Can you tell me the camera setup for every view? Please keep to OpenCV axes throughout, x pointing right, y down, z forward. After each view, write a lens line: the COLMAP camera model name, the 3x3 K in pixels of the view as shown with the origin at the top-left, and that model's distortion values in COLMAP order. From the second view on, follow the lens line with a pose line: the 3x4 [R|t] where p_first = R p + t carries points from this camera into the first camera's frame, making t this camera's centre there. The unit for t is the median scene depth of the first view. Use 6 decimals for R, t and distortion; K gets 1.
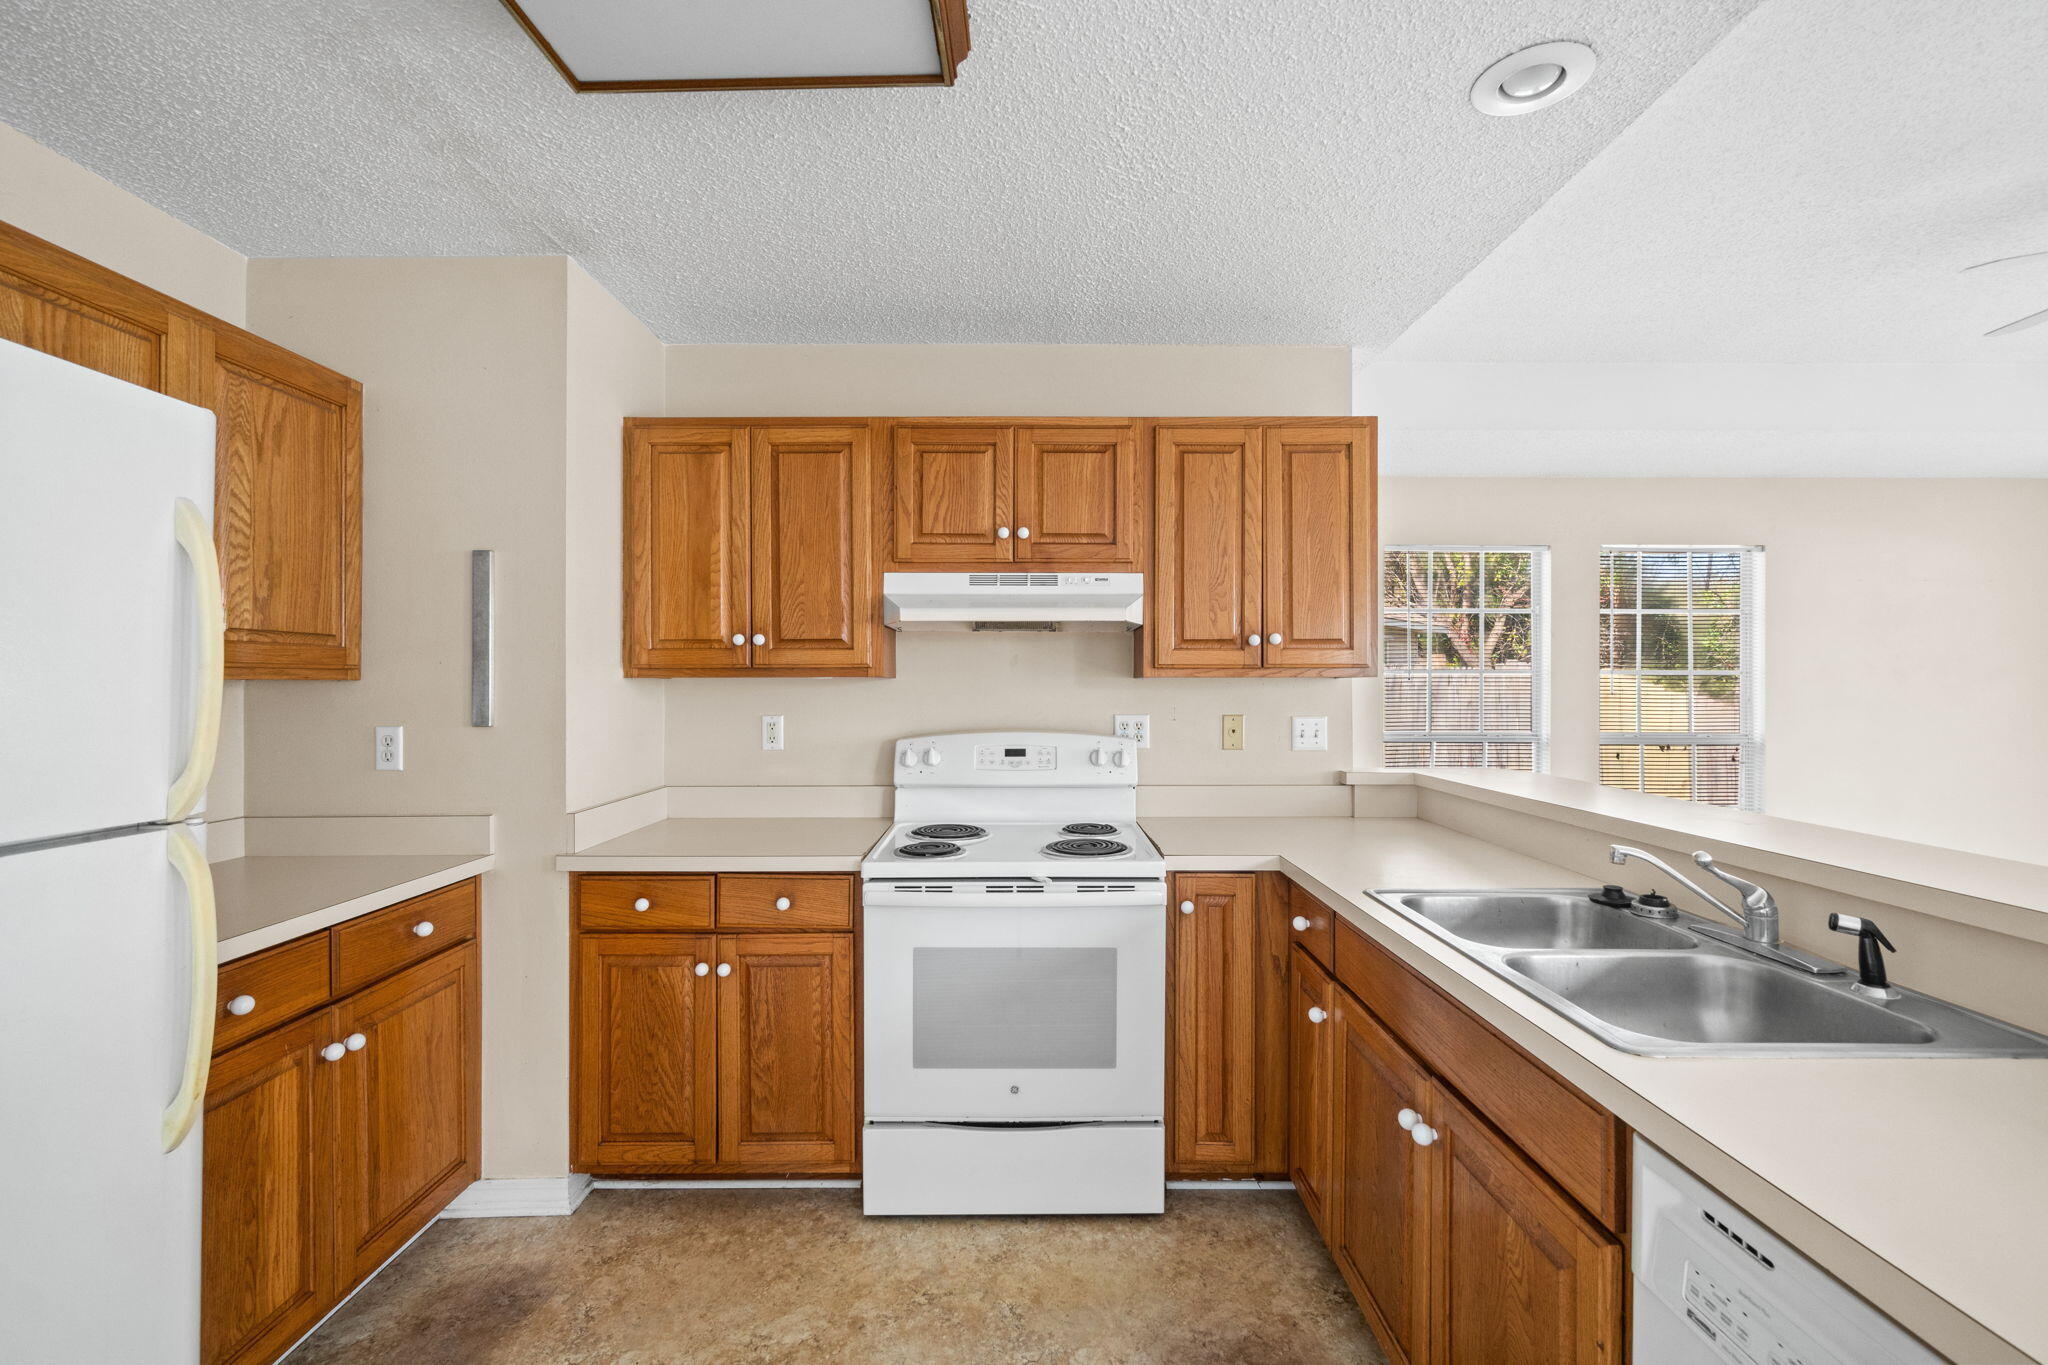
lens RADIAL K [[885.9, 0, 1029.5], [0, 885.9, 688.8], [0, 0, 1]] dist [-0.004164, 0.001068]
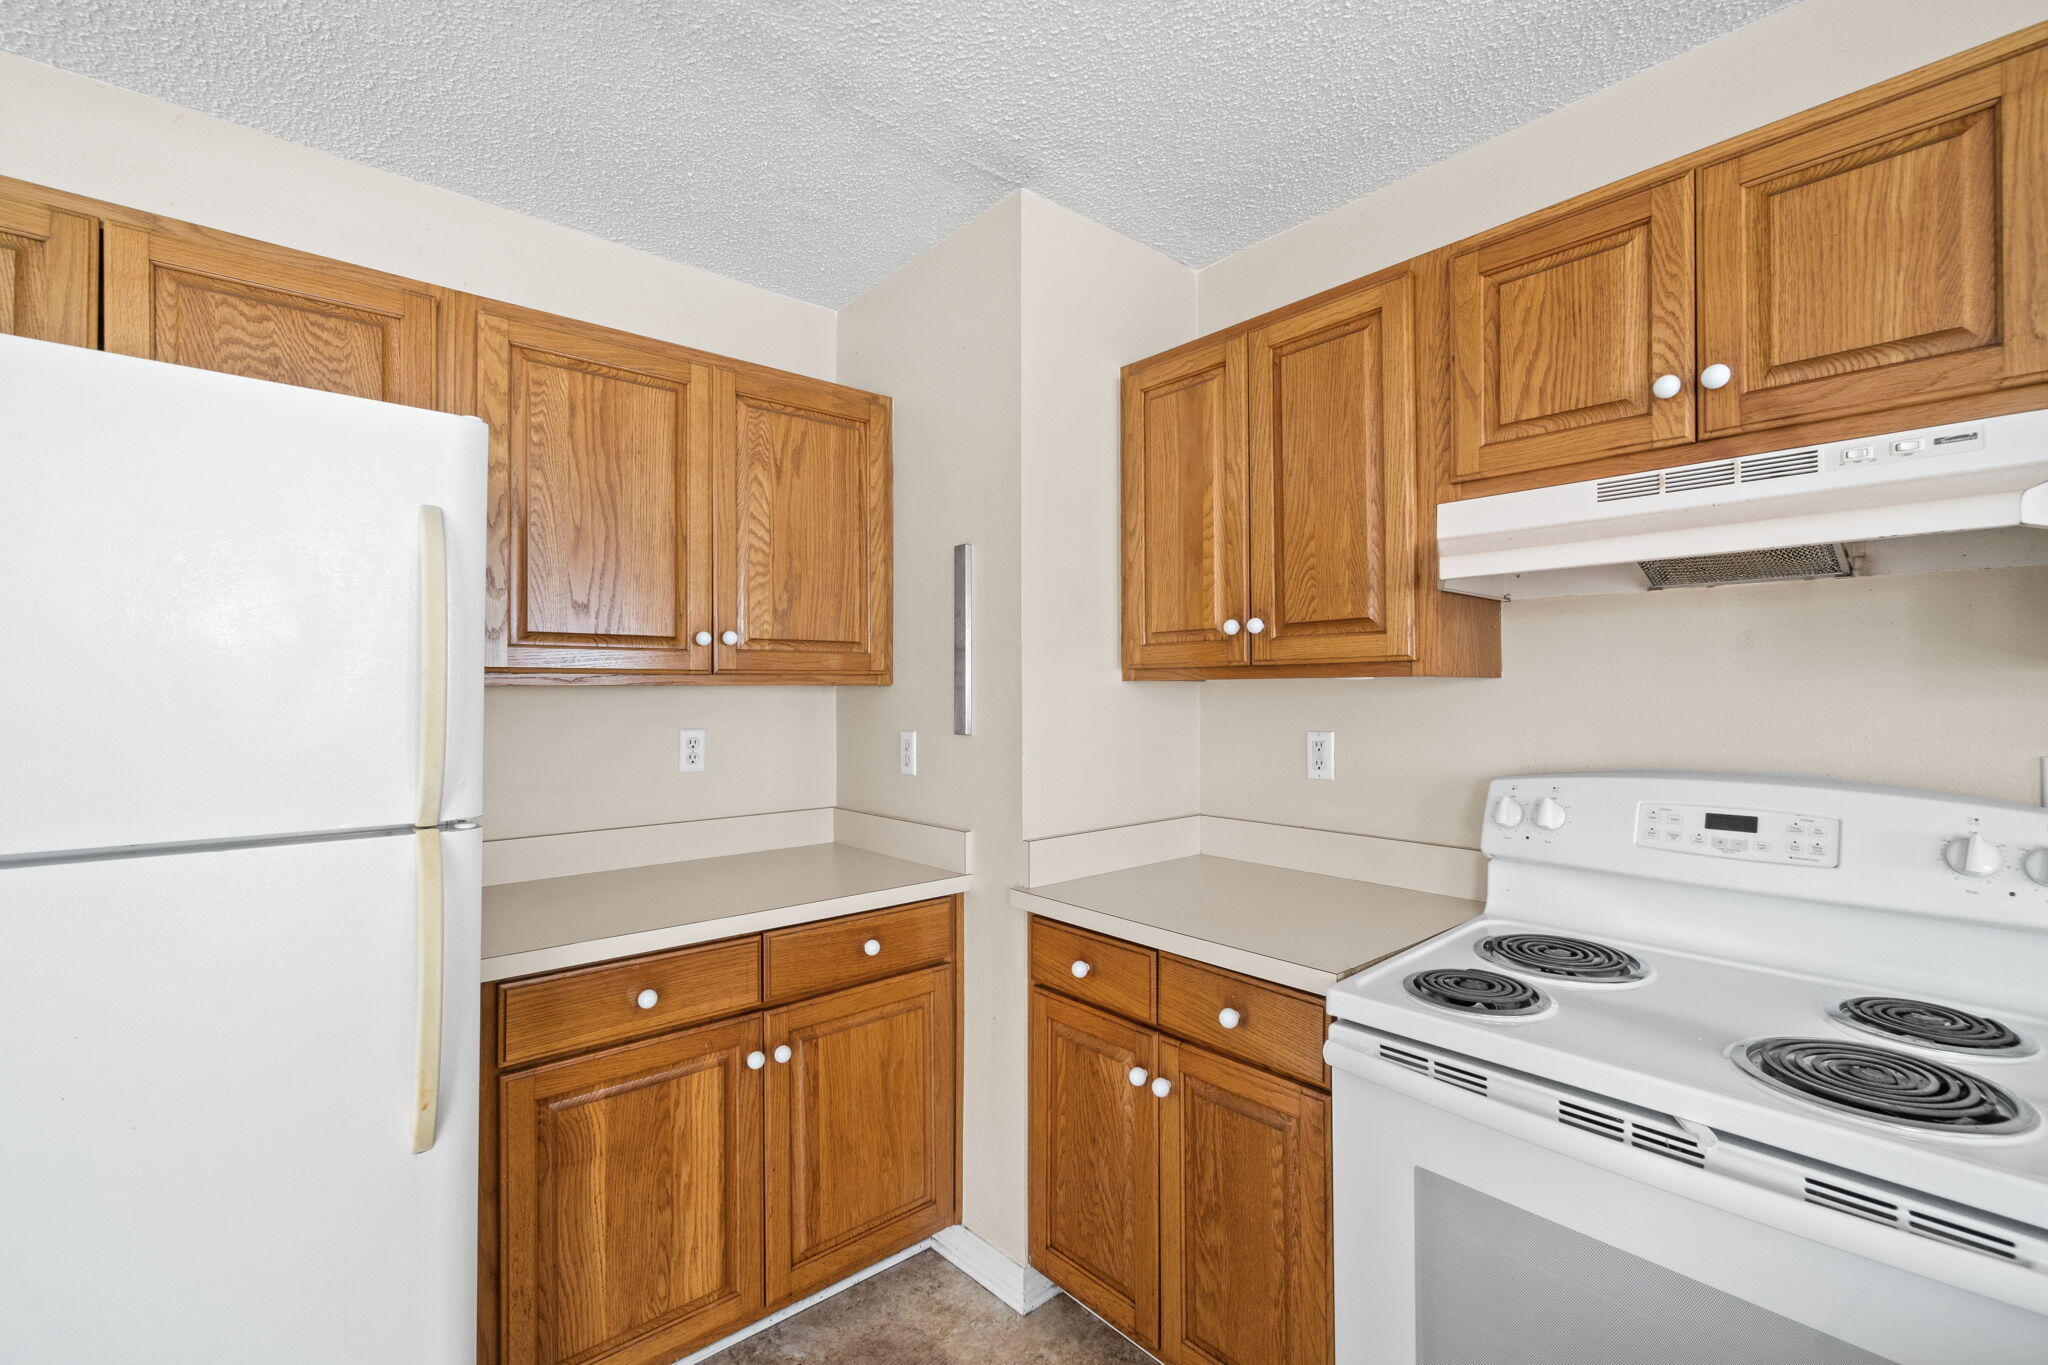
lens RADIAL K [[885.9, 0, 1021.5], [0, 885.9, 684.5], [0, 0, 1]] dist [-0.004164, 0.001068]
pose [[0.650658, -0.005082, -0.759353, 0.125516], [-0.001430, 0.999968, -0.007918, -0.002621], [0.759369, 0.006238, 0.650630, 0.440960]]
